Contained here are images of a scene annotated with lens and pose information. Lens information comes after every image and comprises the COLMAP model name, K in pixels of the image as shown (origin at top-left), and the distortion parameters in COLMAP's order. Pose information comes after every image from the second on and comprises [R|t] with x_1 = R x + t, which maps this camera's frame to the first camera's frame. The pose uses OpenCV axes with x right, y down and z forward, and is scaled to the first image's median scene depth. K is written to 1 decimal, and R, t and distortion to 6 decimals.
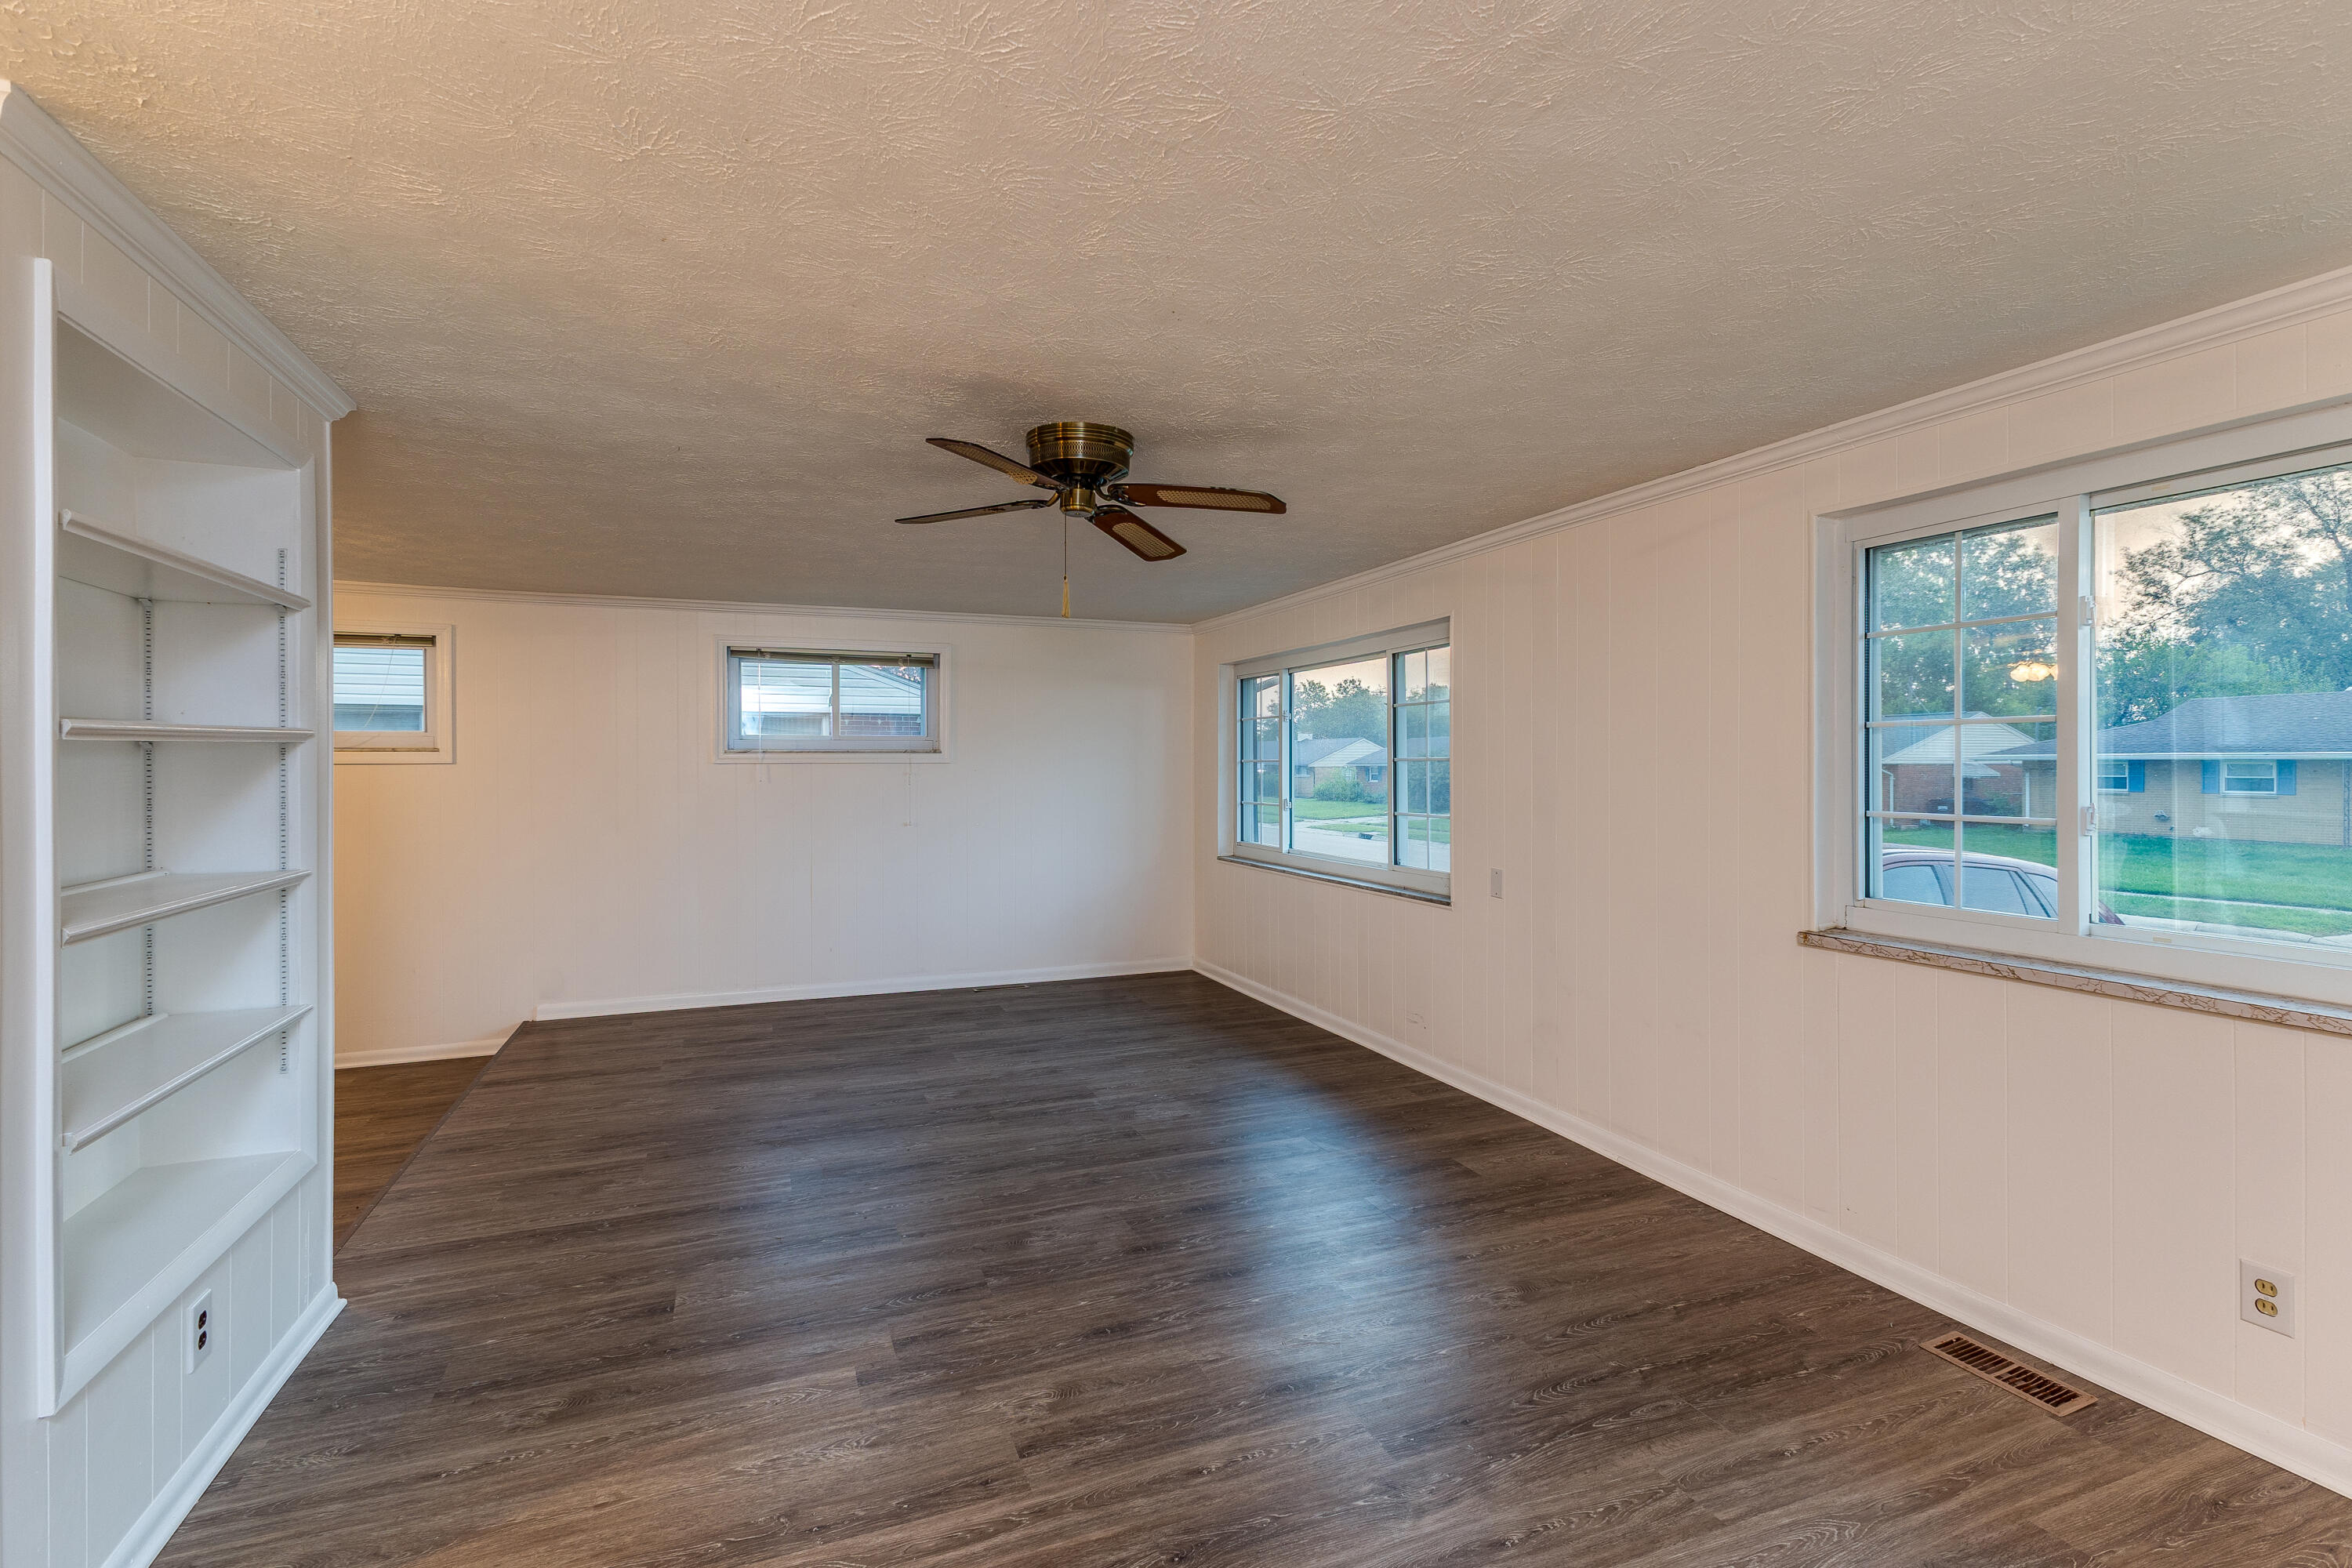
lens RADIAL K [[1050.6, 0, 1155.9], [0, 1050.6, 760.4], [0, 0, 1]] dist [0.013154, -0.000017]
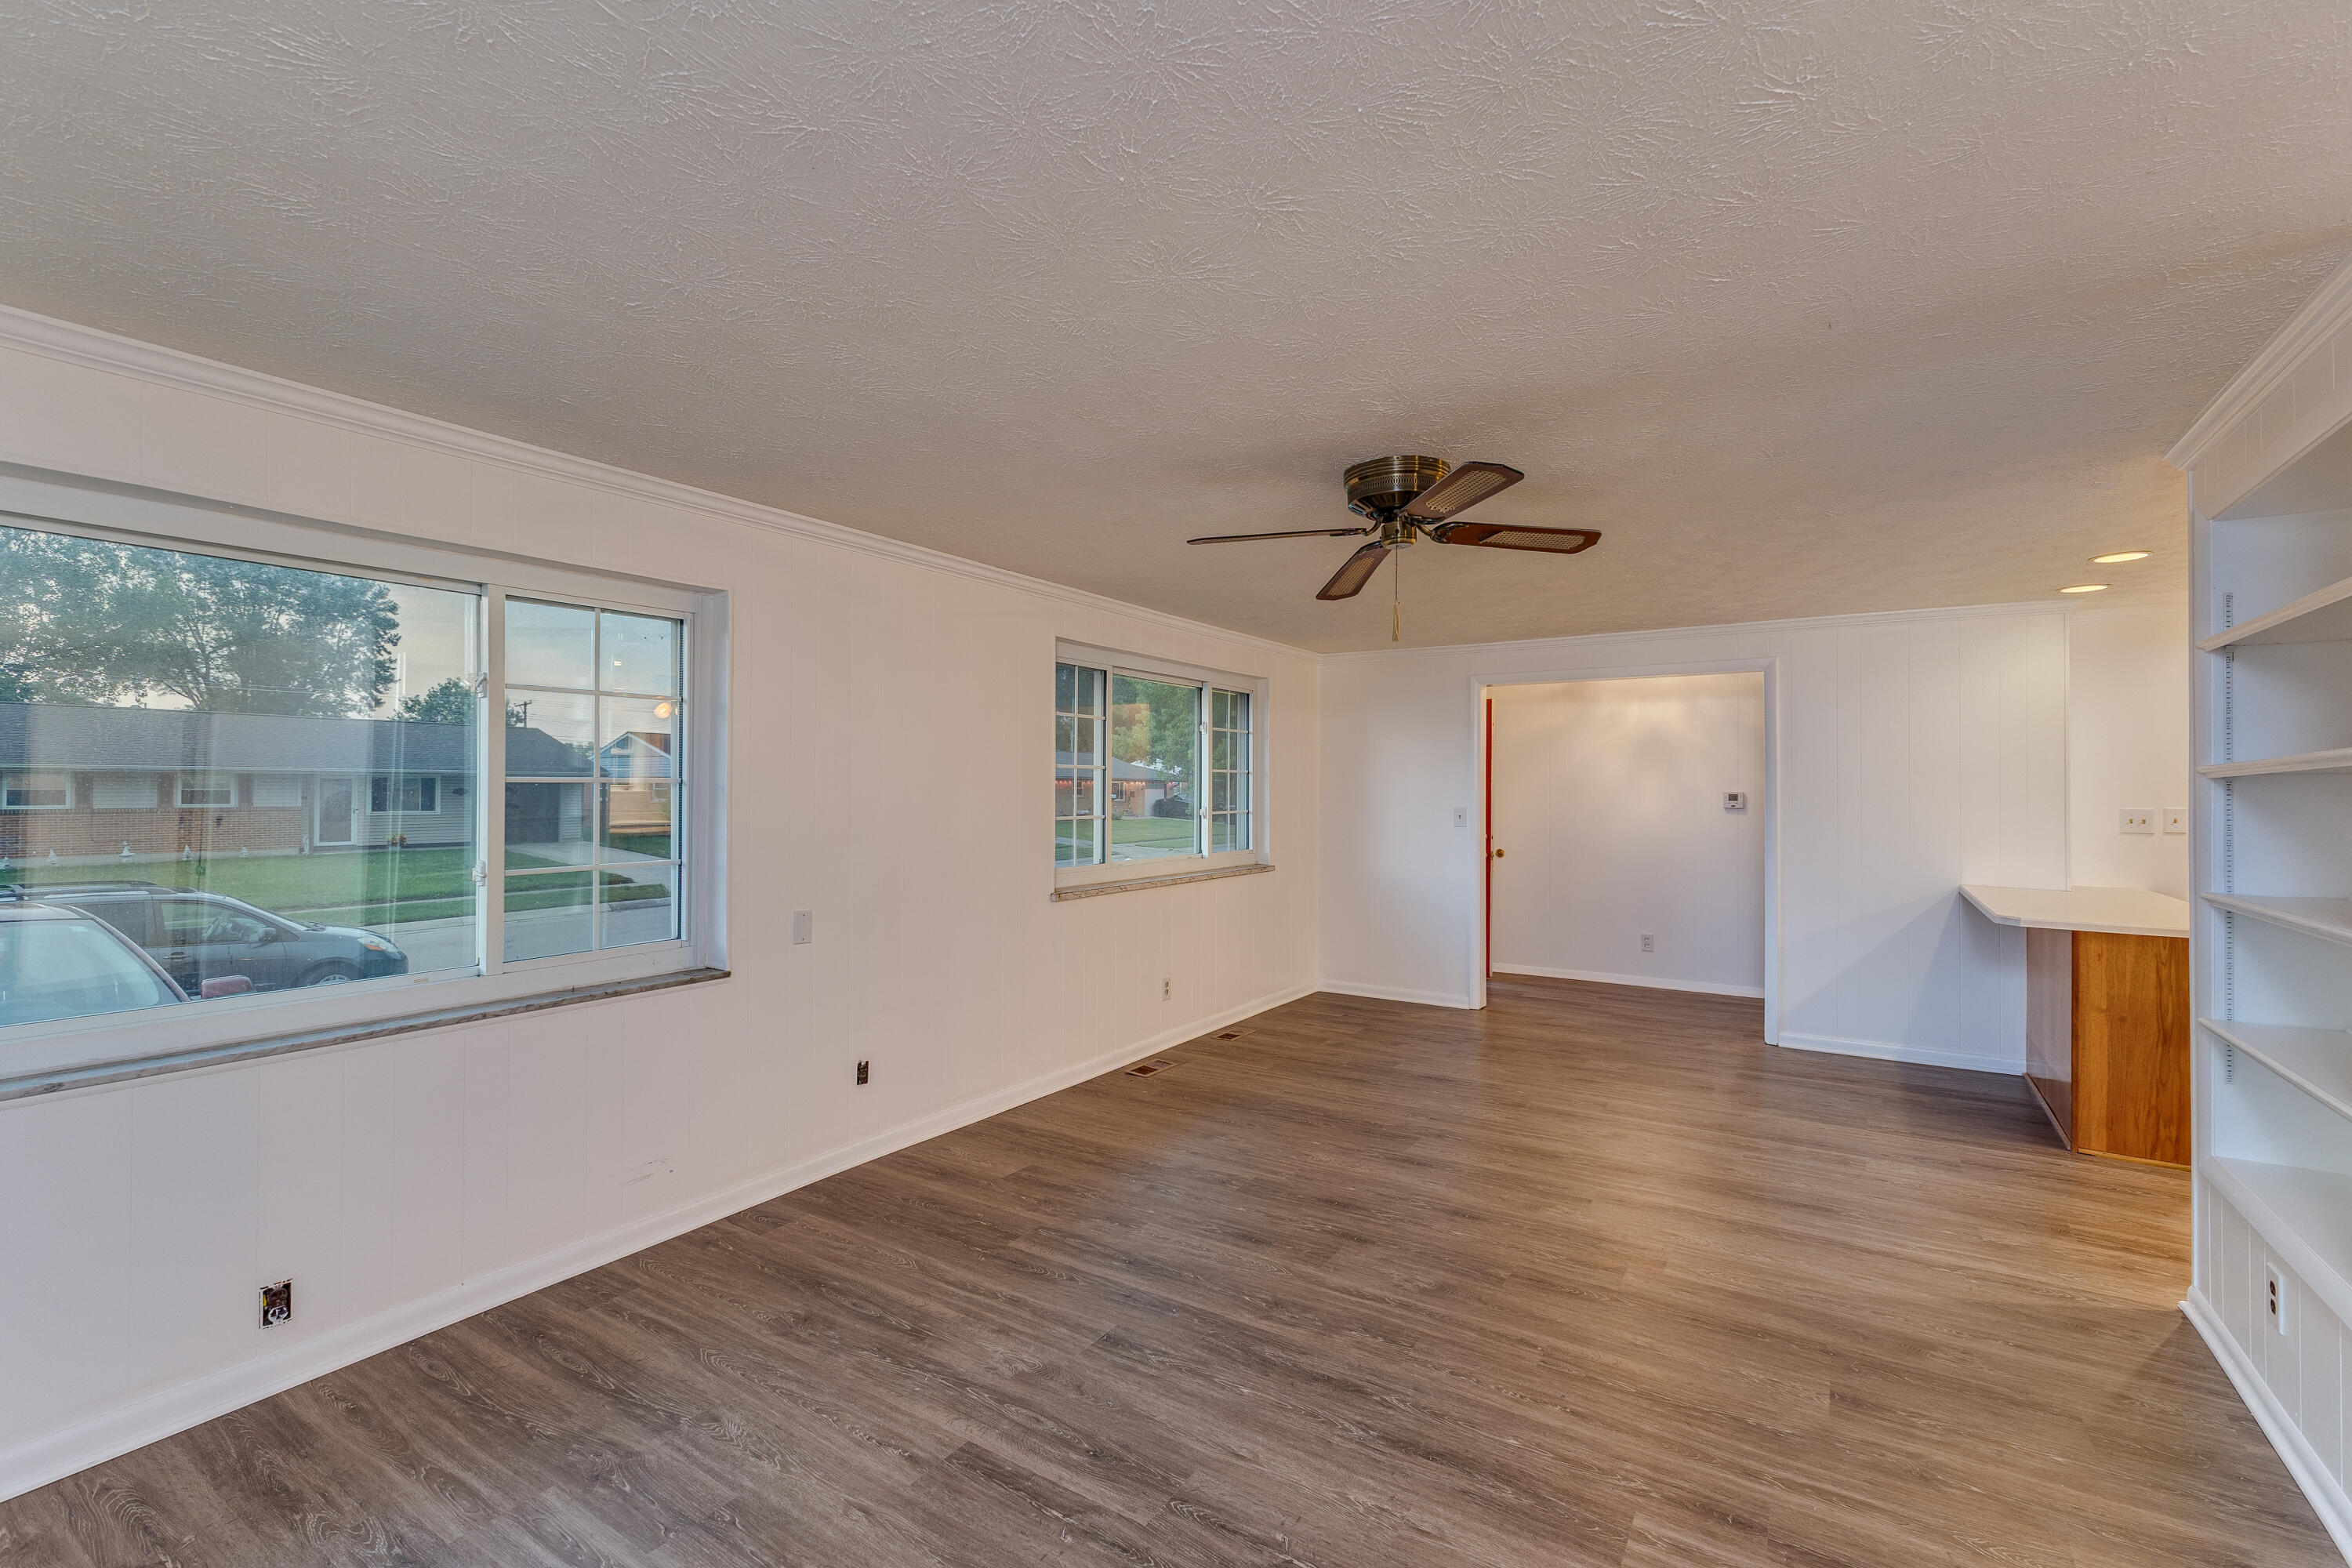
lens RADIAL K [[1006.6, 0, 1176.0], [0, 1006.6, 784.0], [0, 0, 1]] dist [0.000721, -0.000534]
pose [[-0.578468, 0.004865, 0.815691, -0.728625], [-0.004839, 0.999944, -0.009396, 0.007254], [-0.815691, -0.009383, -0.578412, 1.703952]]
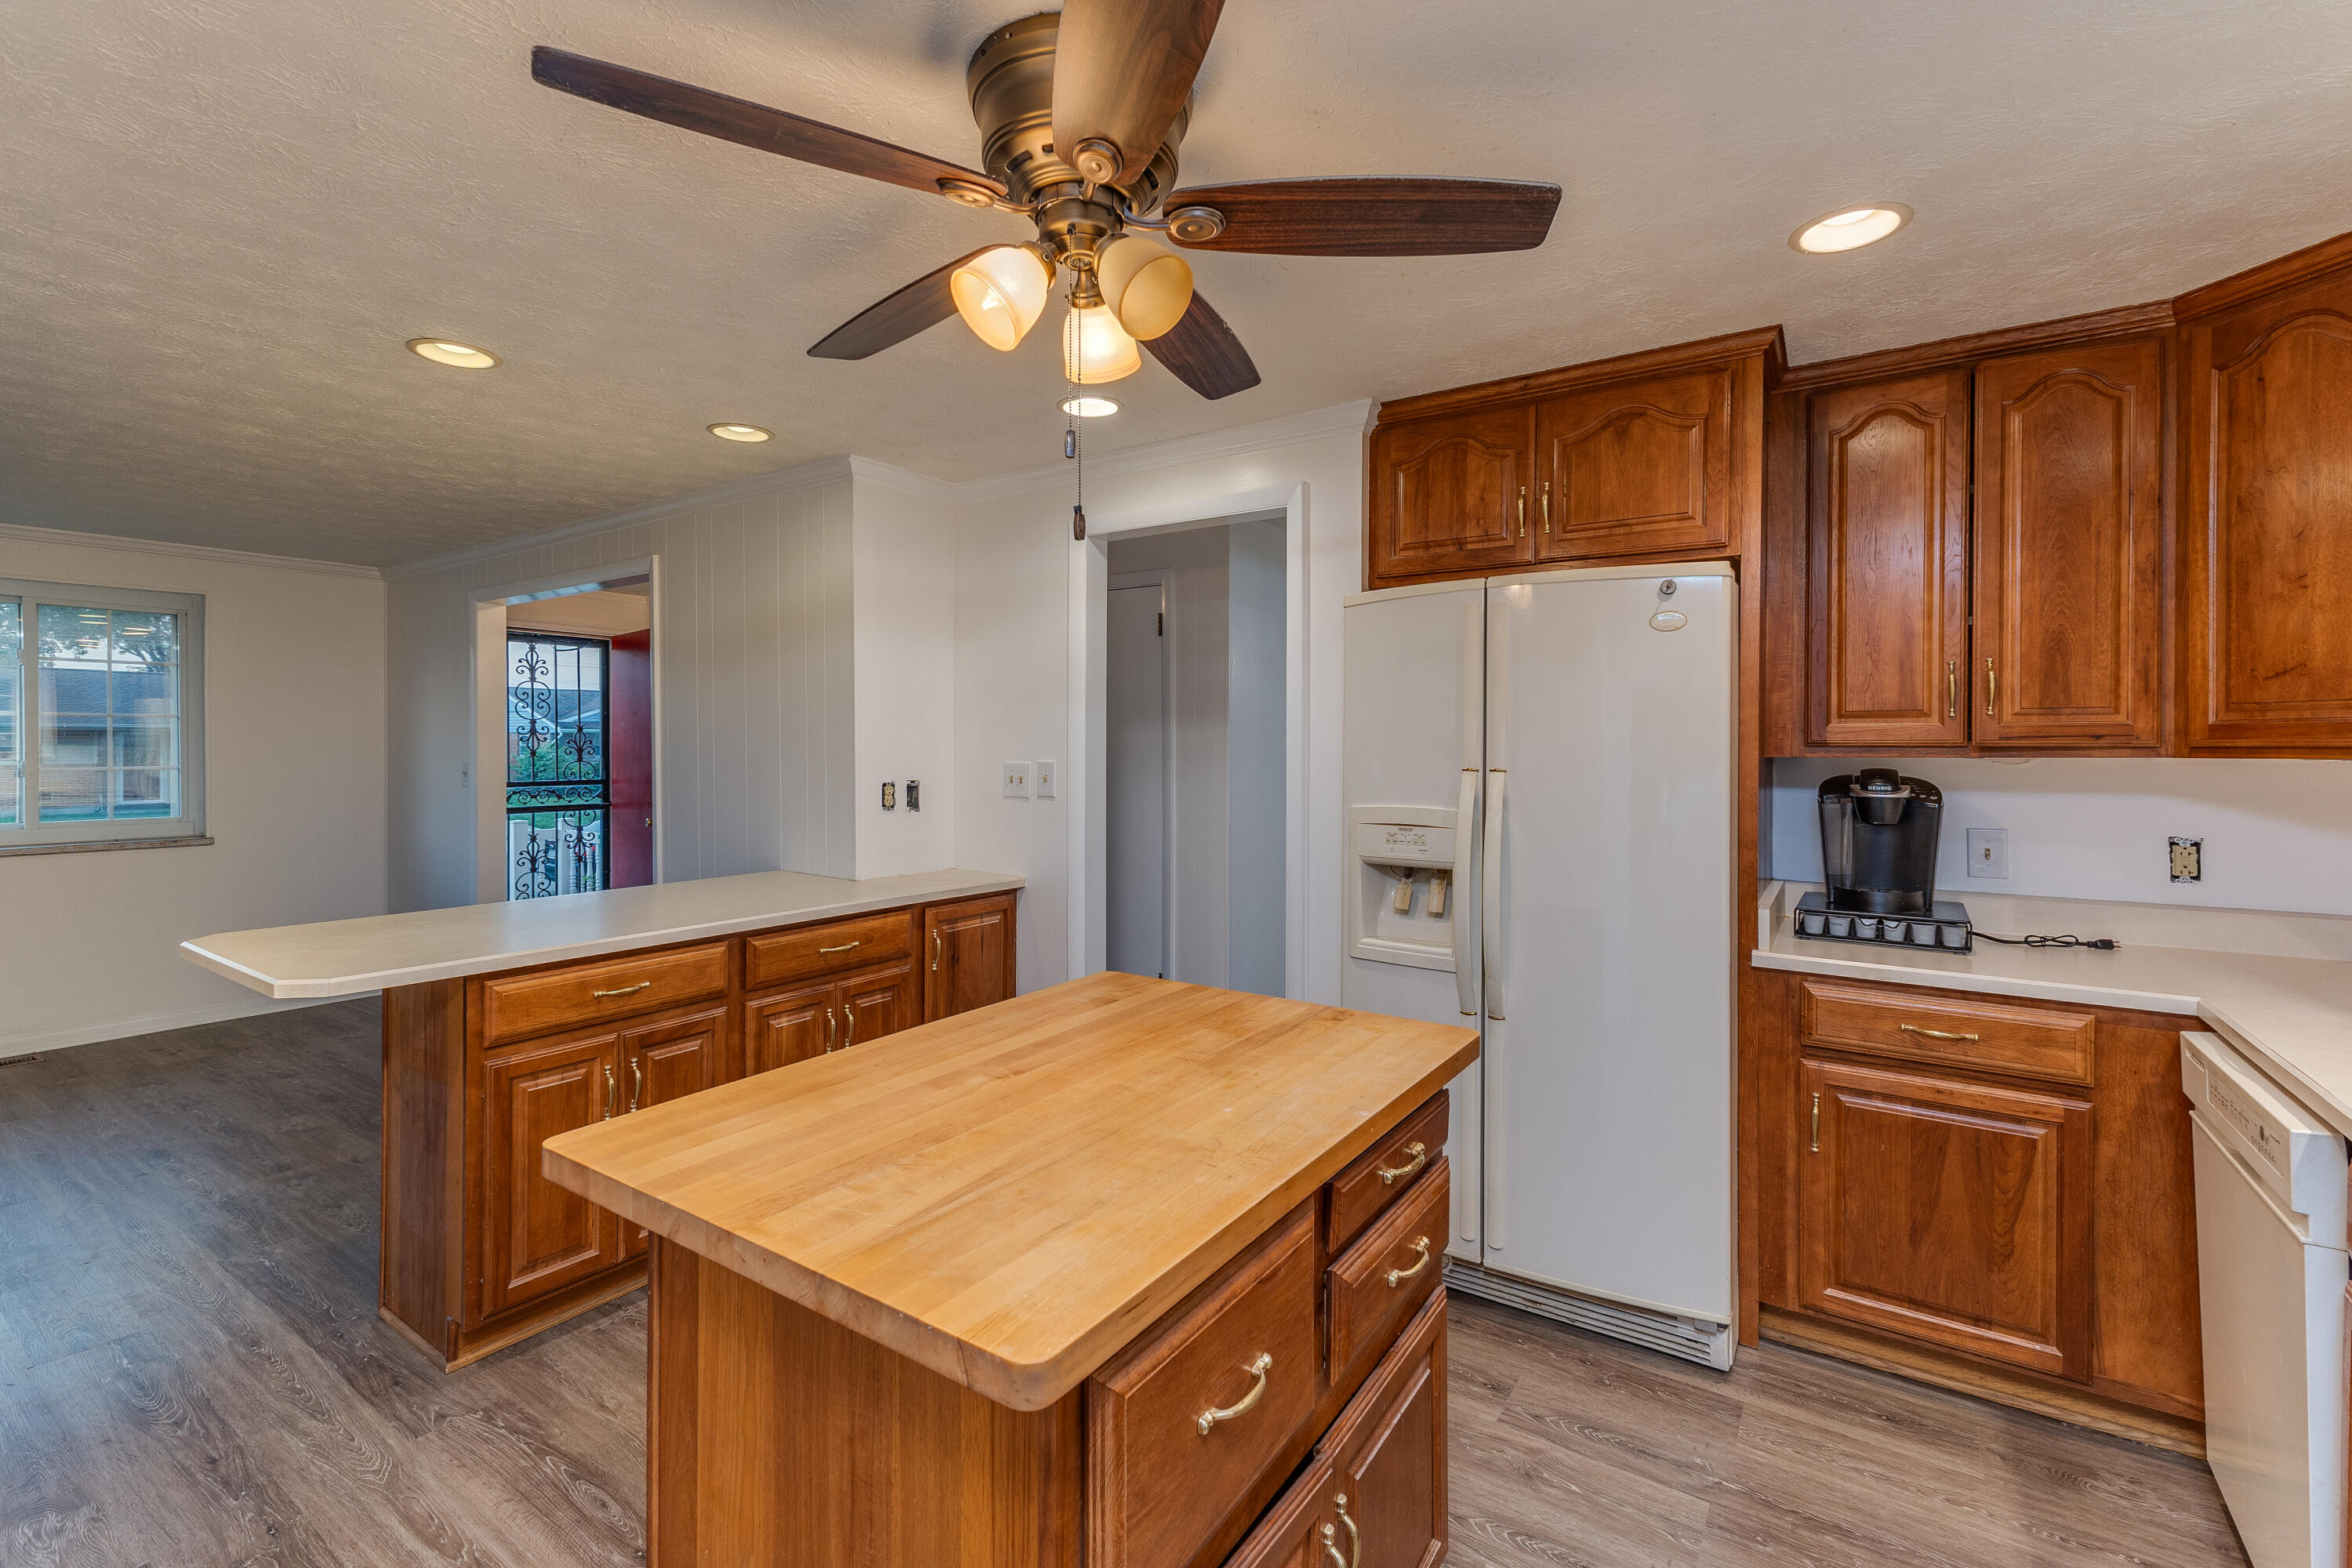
lens RADIAL K [[1023.1, 0, 1187.3], [0, 1023.1, 749.5], [0, 0, 1]] dist [0.001743, -0.000181]
pose [[-0.572426, -0.005439, 0.819938, -1.359532], [-0.005693, 0.999980, 0.002658, 0.004968], [-0.819936, -0.003146, -0.572446, -0.004071]]
